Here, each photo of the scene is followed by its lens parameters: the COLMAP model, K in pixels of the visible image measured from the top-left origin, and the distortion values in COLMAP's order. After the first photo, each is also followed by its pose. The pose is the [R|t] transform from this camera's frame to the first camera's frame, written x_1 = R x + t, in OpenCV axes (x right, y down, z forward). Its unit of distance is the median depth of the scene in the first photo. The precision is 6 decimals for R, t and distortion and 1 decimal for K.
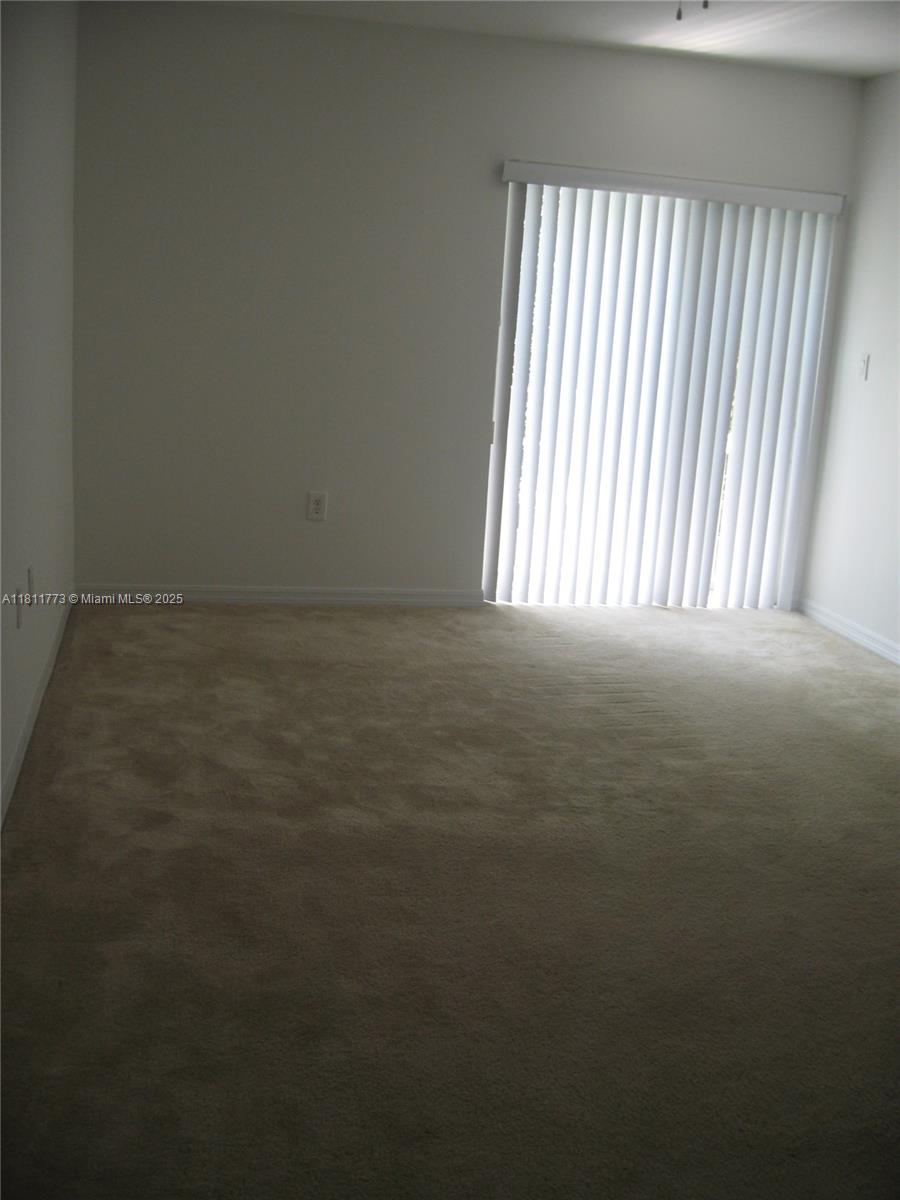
lens RADIAL K [[1297.8, 0, 447.4], [0, 1297.8, 599.9], [0, 0, 1]] dist [-0.087397, 0.000000]
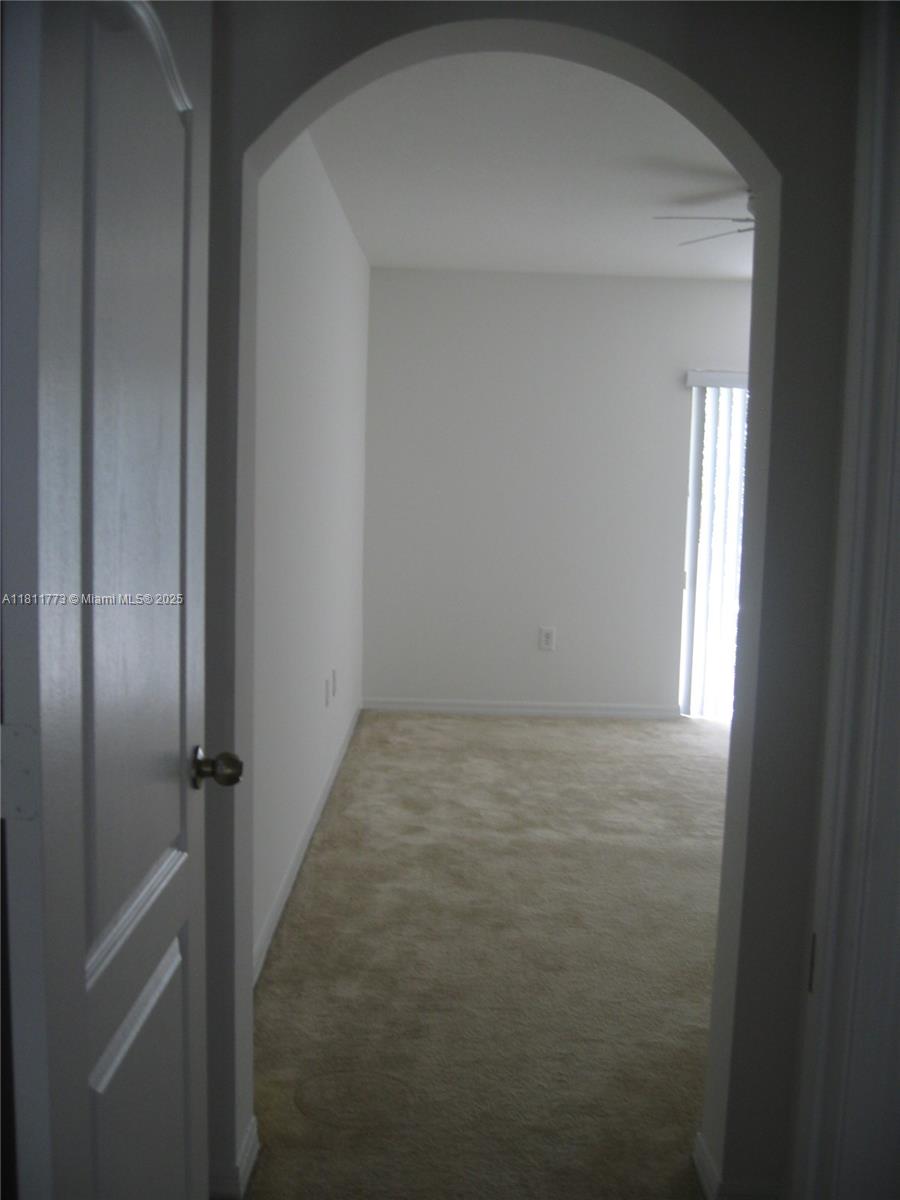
lens RADIAL K [[1297.8, 0, 450.6], [0, 1297.8, 600.2], [0, 0, 1]] dist [-0.087397, 0.000000]
pose [[0.978161, -0.010830, -0.207565, 0.103158], [-0.016282, 0.991580, -0.128466, 0.080219], [0.207208, 0.129040, 0.969749, -0.383516]]
